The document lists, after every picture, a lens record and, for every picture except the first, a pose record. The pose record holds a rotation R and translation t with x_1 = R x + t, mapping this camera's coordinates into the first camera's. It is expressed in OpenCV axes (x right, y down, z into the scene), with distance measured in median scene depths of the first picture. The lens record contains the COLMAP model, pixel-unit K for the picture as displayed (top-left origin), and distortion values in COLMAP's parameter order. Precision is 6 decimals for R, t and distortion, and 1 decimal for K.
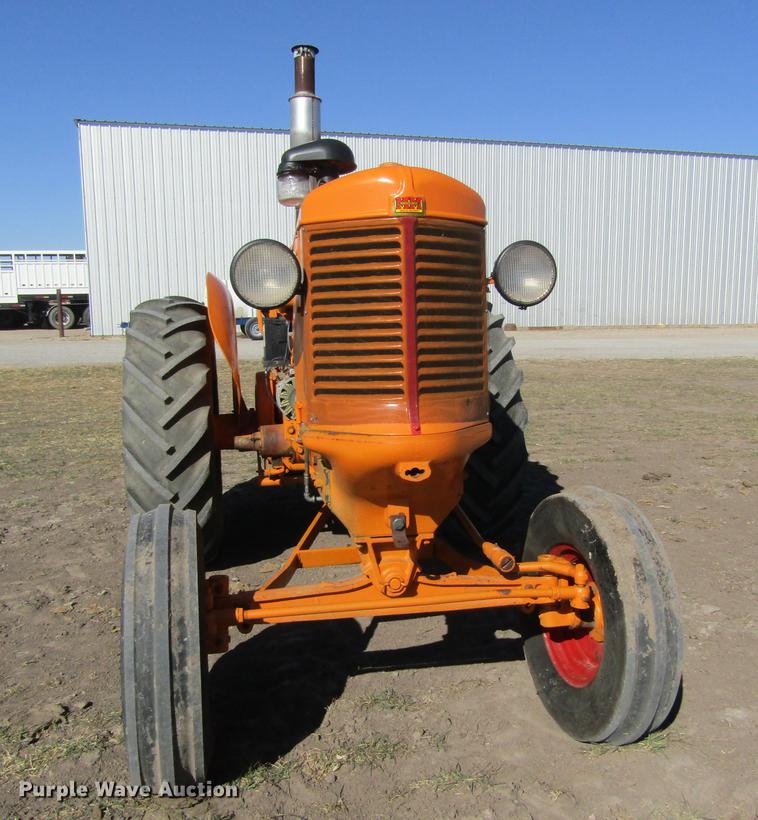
lens RADIAL K [[768.9, 0, 385.5], [0, 768.9, 410.4], [0, 0, 1]] dist [-0.005633, 0.000000]
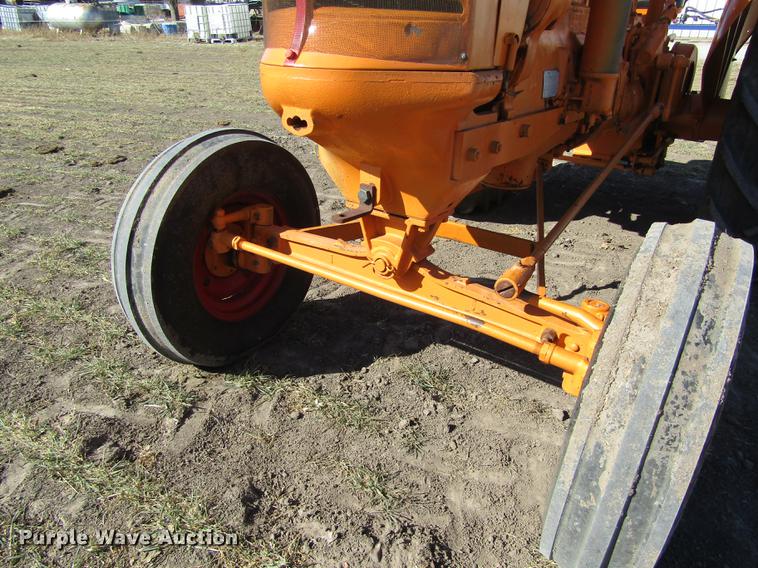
lens RADIAL K [[536.6, 0, 383.7], [0, 536.6, 282.9], [0, 0, 1]] dist [-0.026747, 0.011794]
pose [[0.696672, 0.340921, -0.631206, 0.340883], [-0.117359, 0.922172, 0.368544, 0.017563], [0.707726, -0.182677, 0.682462, 0.498491]]
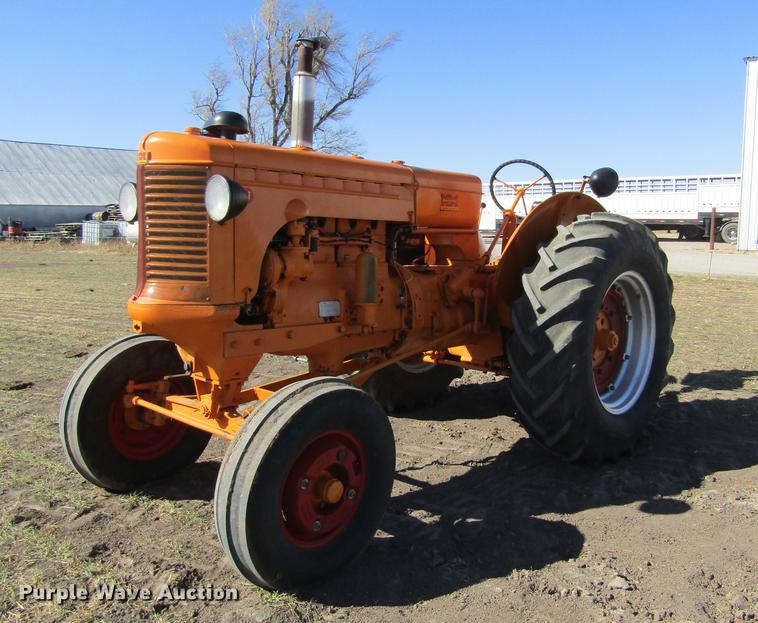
lens RADIAL K [[669.5, 0, 423.5], [0, 669.5, 292.8], [0, 0, 1]] dist [0.007341, -0.037886]
pose [[0.612529, 0.096867, -0.784491, 1.061214], [-0.120227, 0.992333, 0.028658, -0.071537], [0.781252, 0.076763, 0.619478, 0.441800]]
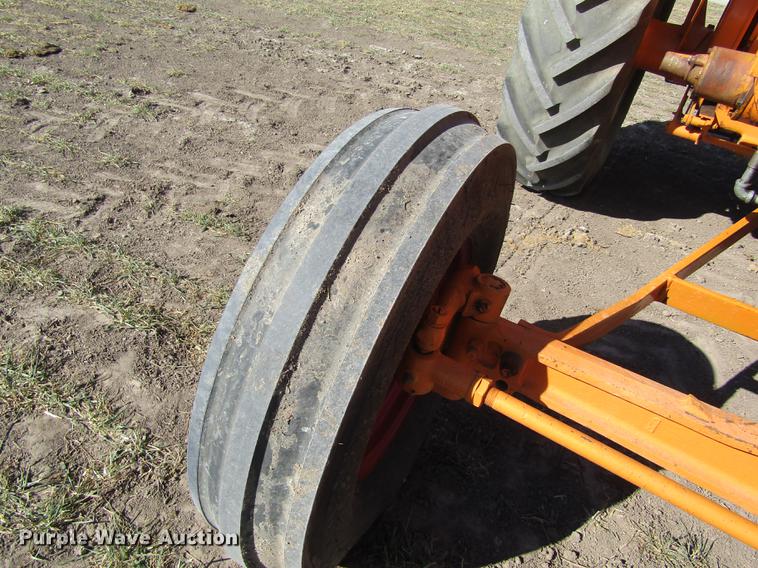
lens RADIAL K [[536.6, 0, 377.4], [0, 536.6, 282.8], [0, 0, 1]] dist [-0.026747, 0.011794]
pose [[0.742198, 0.489778, -0.457450, -0.093536], [-0.246726, 0.834324, 0.492980, 0.049417], [0.623112, -0.253024, 0.740074, 0.579136]]
